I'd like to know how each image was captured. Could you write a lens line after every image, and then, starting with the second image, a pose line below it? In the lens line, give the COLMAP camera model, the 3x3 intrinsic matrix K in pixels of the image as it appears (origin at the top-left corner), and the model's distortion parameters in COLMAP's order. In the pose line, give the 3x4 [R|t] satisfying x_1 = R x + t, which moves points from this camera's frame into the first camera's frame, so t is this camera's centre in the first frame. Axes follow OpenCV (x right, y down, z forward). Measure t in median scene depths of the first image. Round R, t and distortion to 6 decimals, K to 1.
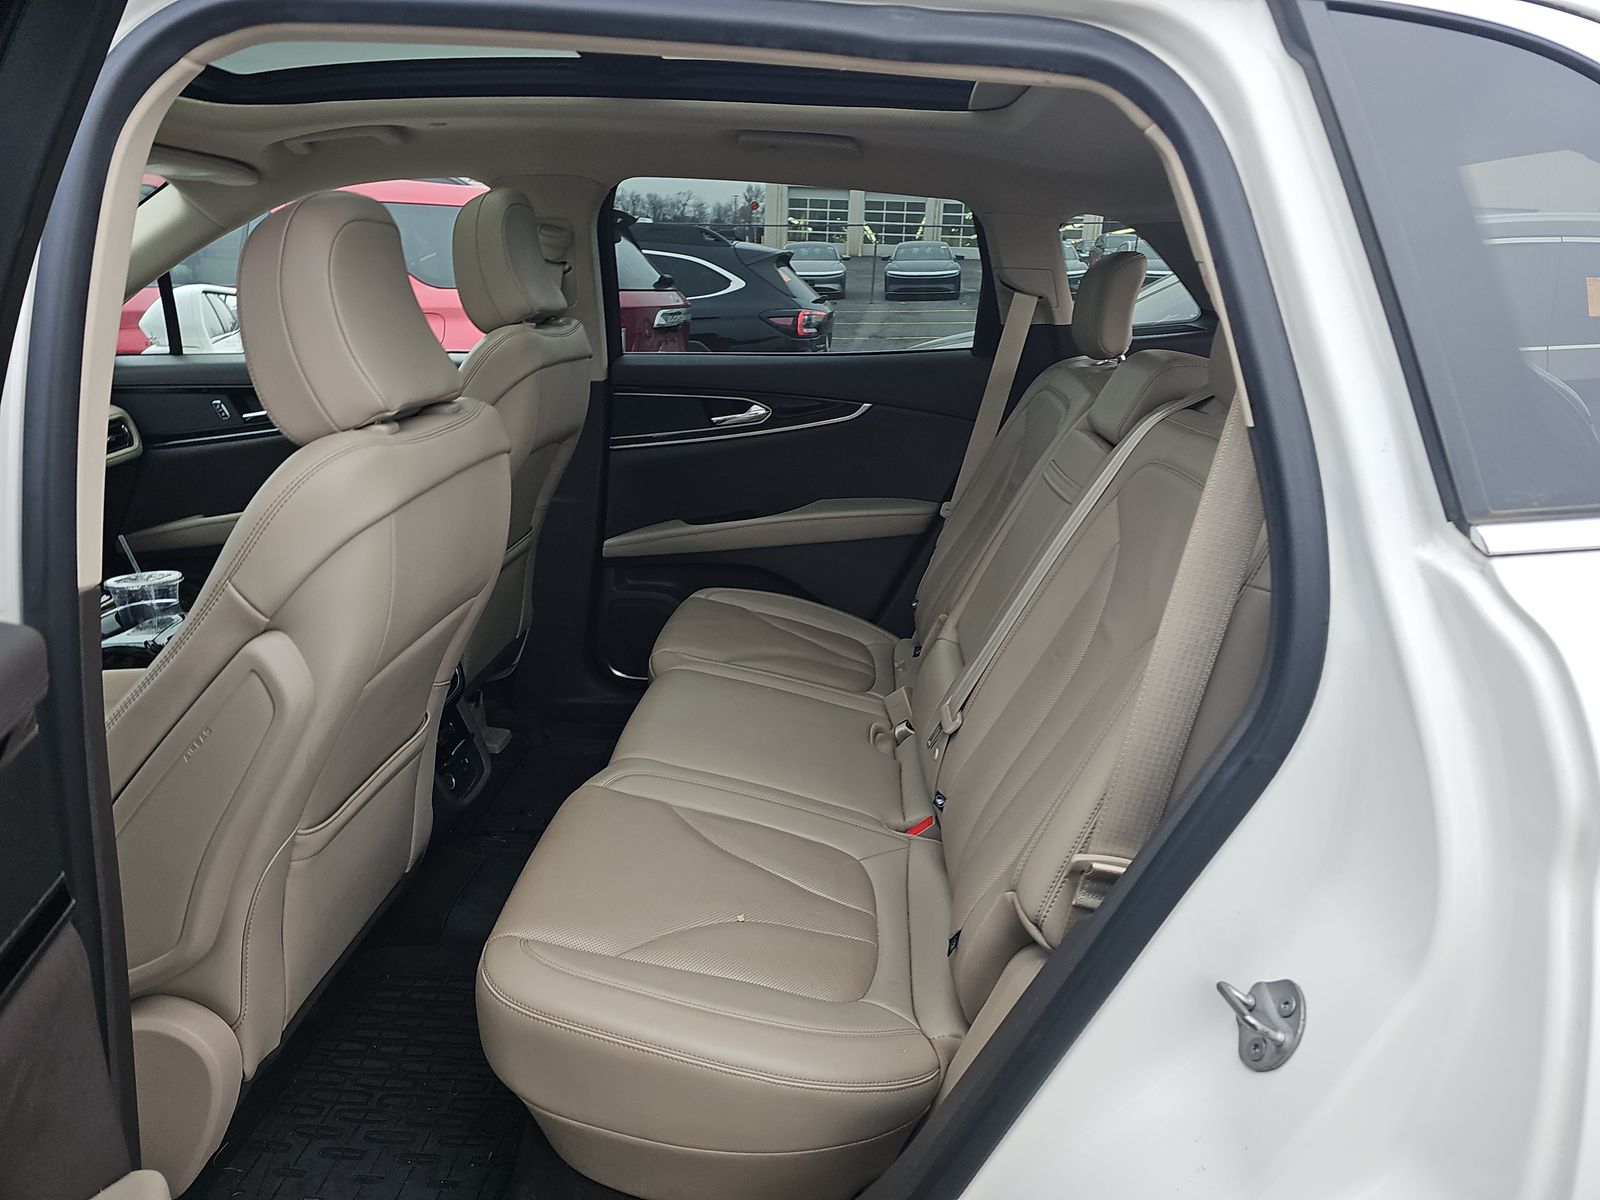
lens RADIAL K [[1018.2, 0, 800.0], [0, 1018.2, 600.0], [0, 0, 1]] dist [0.032479, -0.000464]
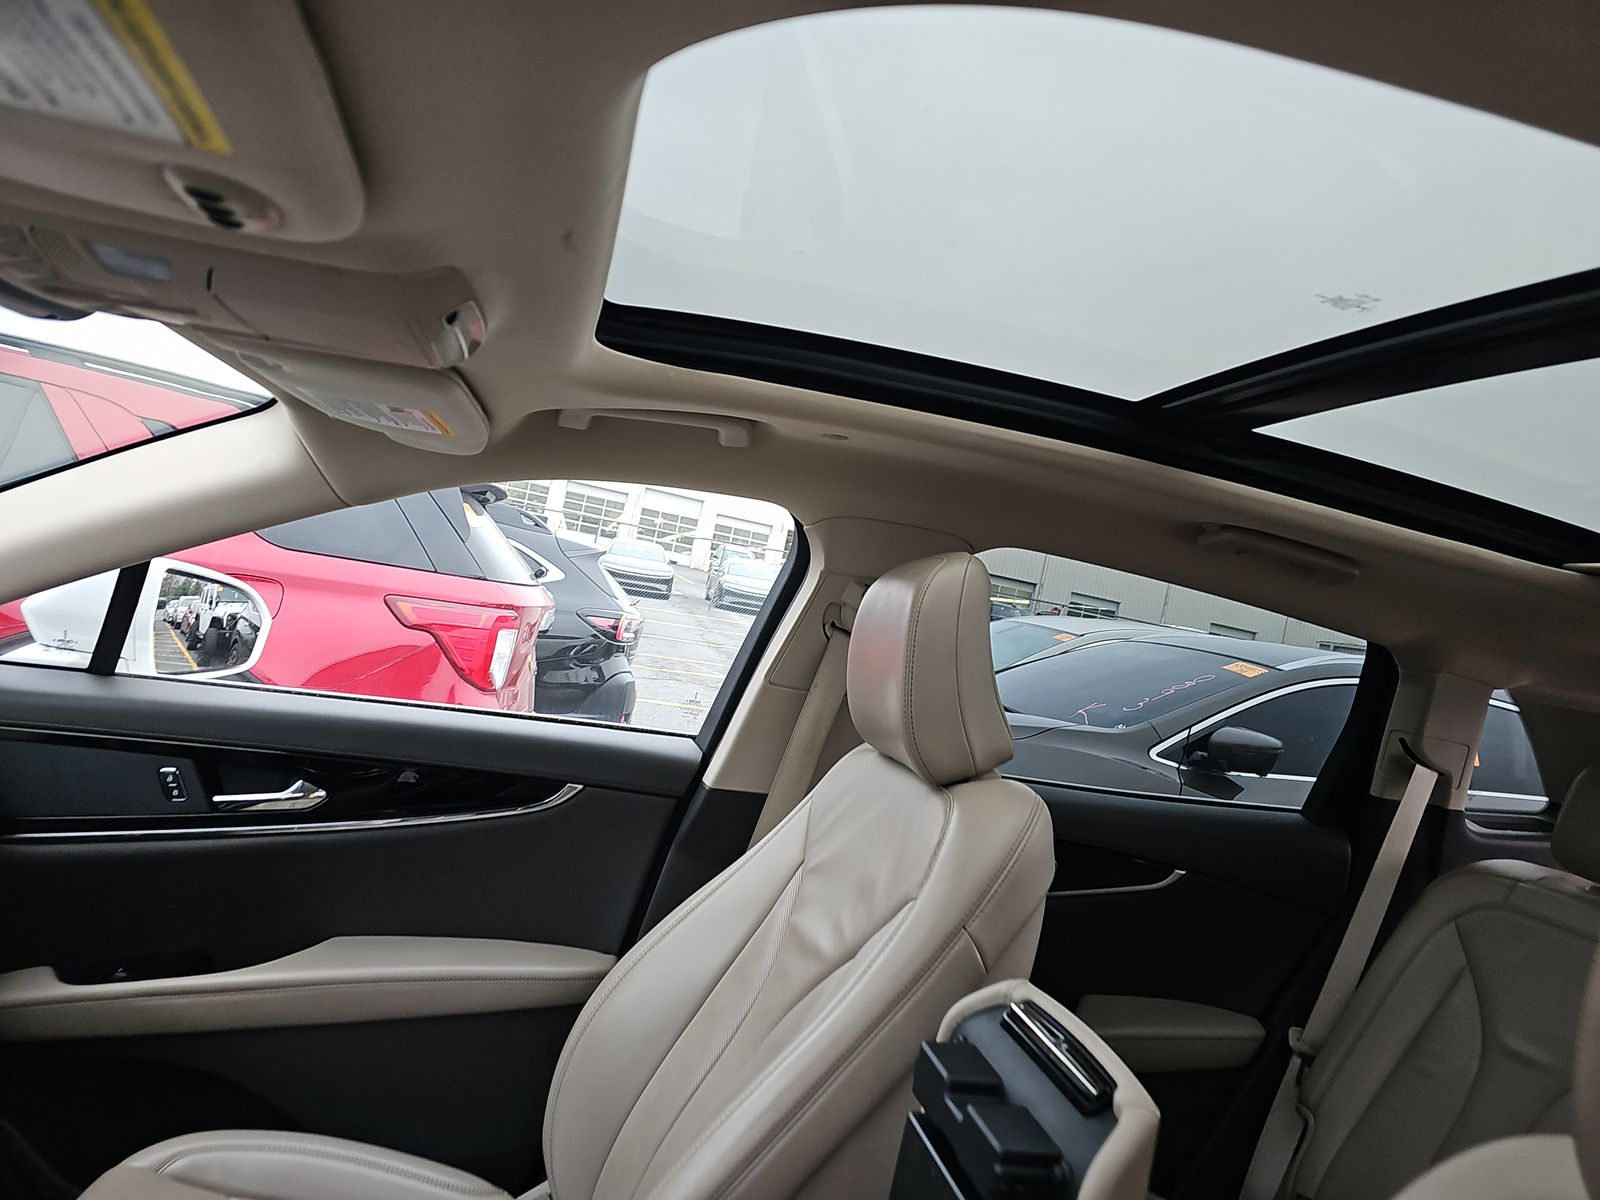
lens RADIAL K [[1018.2, 0, 800.0], [0, 1018.2, 600.0], [0, 0, 1]] dist [0.032479, -0.000464]
pose [[0.941340, 0.158378, 0.297986, -0.312808], [-0.069779, 0.955295, -0.287303, -0.104427], [-0.330167, 0.249656, 0.910308, 0.264149]]
